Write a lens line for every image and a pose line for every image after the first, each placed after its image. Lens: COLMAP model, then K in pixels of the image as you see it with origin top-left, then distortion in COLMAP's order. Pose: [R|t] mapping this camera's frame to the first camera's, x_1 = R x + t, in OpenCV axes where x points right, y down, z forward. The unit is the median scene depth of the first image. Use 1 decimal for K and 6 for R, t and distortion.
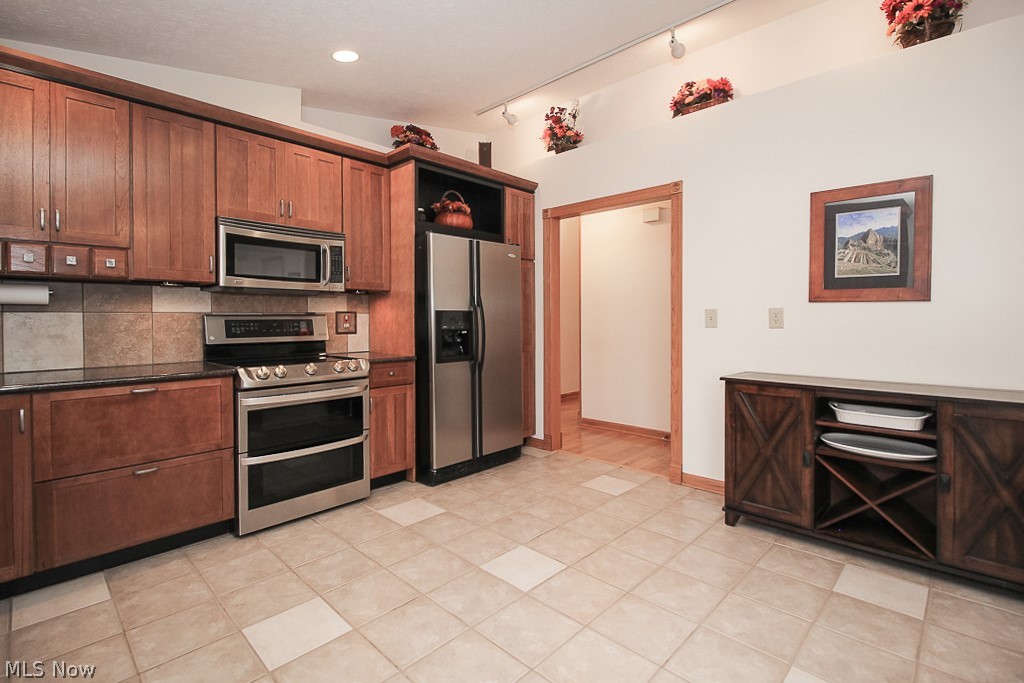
lens RADIAL K [[474.5, 0, 509.0], [0, 474.5, 322.0], [0, 0, 1]] dist [-0.001853, -0.001037]
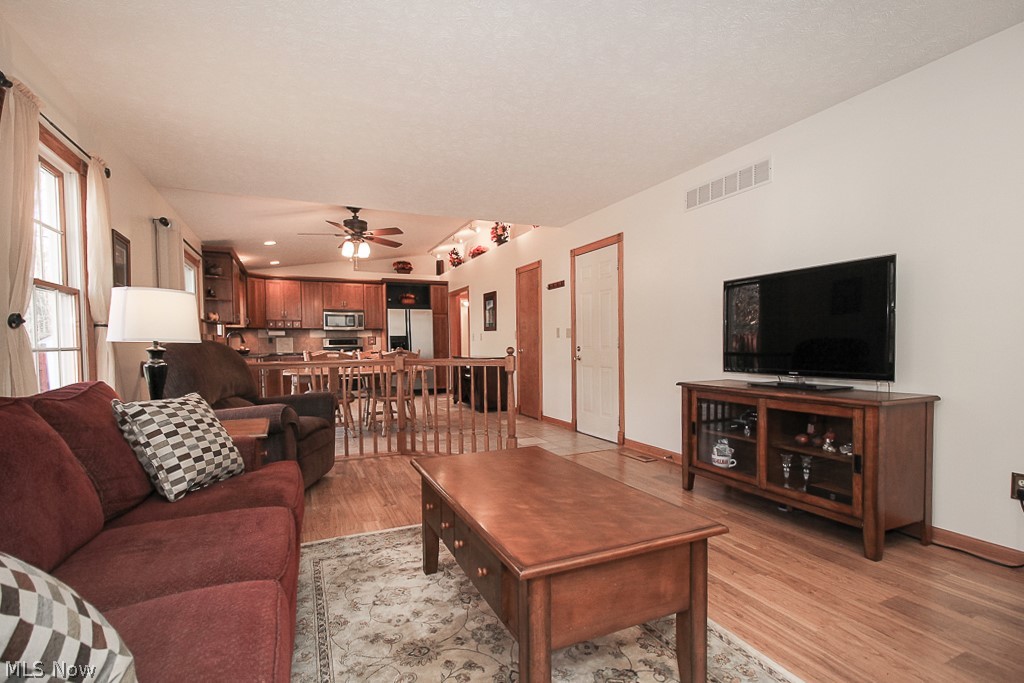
lens RADIAL K [[478.8, 0, 512.9], [0, 478.8, 359.3], [0, 0, 1]] dist [0.001565, 0.000006]
pose [[0.929061, 0.004823, -0.369896, 1.900531], [0.004399, 0.999700, 0.024083, 0.060731], [0.369902, -0.024001, 0.928761, -1.682773]]
